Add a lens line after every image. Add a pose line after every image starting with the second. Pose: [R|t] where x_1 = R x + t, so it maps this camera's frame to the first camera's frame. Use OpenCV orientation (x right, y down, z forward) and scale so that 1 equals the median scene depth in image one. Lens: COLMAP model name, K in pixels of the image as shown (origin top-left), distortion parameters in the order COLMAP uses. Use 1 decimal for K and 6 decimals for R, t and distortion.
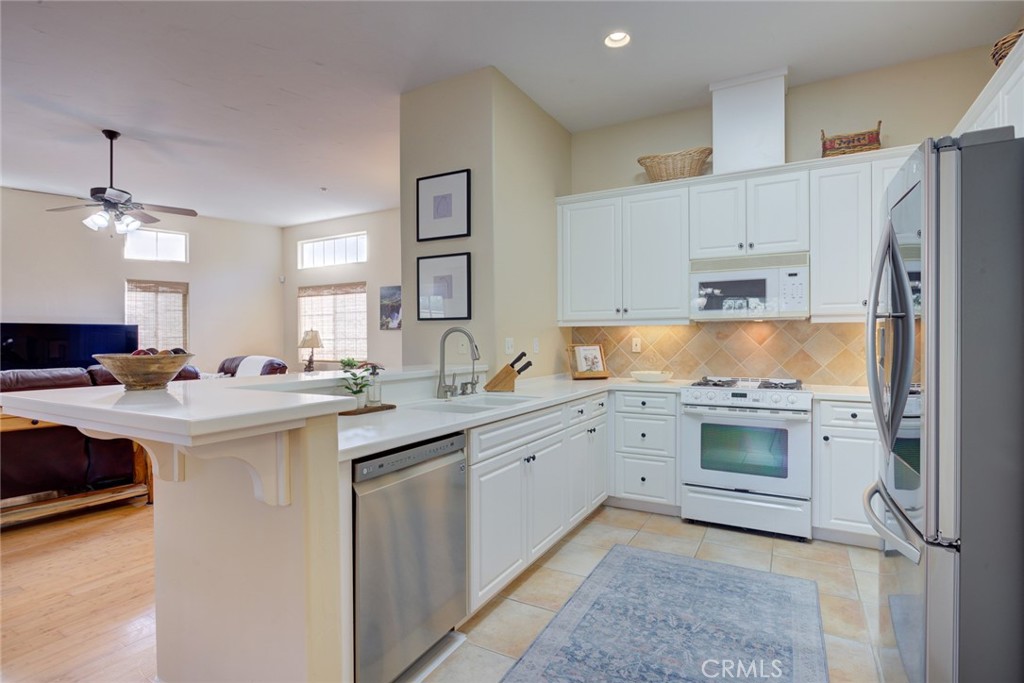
lens RADIAL K [[505.4, 0, 514.4], [0, 505.4, 341.6], [0, 0, 1]] dist [-0.019942, 0.006621]
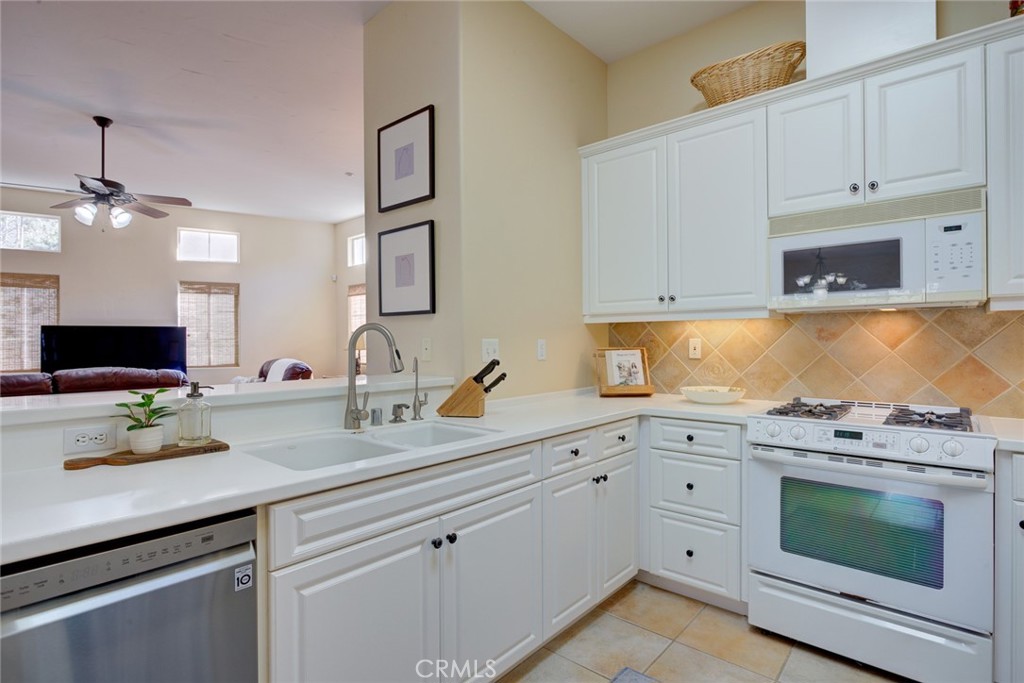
lens RADIAL K [[505.4, 0, 513.7], [0, 505.4, 341.7], [0, 0, 1]] dist [-0.019942, 0.006621]
pose [[0.977202, -0.001630, -0.212306, 0.169667], [0.001216, 0.999997, -0.002082, -0.001731], [0.212309, 0.001777, 0.977201, 0.308670]]
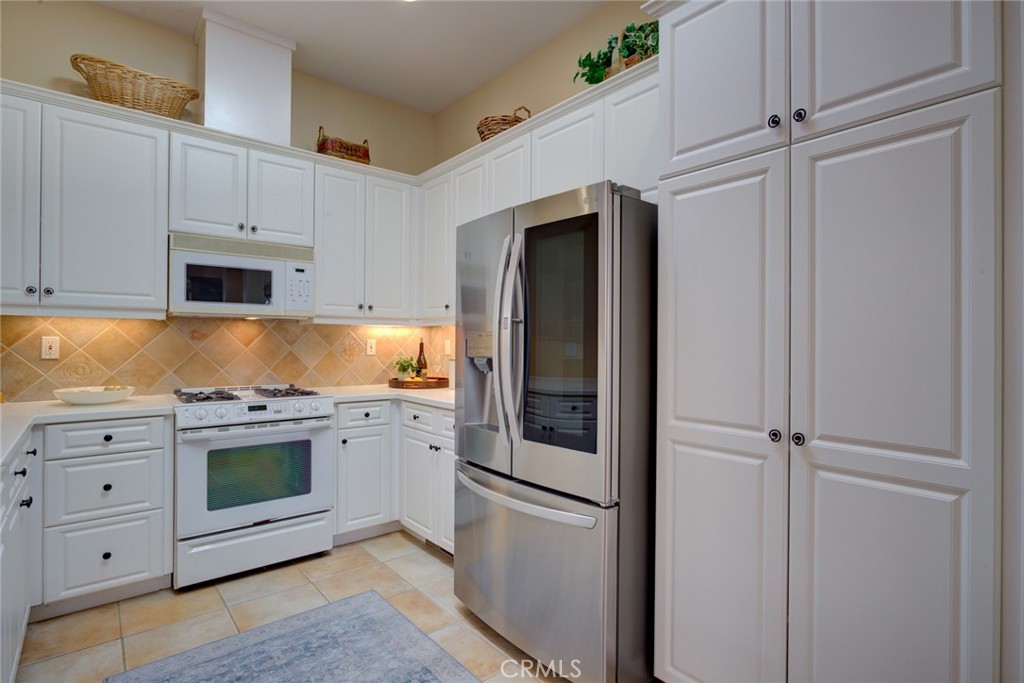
lens RADIAL K [[505.4, 0, 511.8], [0, 505.4, 340.9], [0, 0, 1]] dist [-0.019942, 0.006621]
pose [[0.360259, 0.005868, 0.932834, -0.154507], [-0.003448, 0.999982, -0.004959, -0.000577], [-0.932846, -0.001430, 0.360273, 0.284898]]
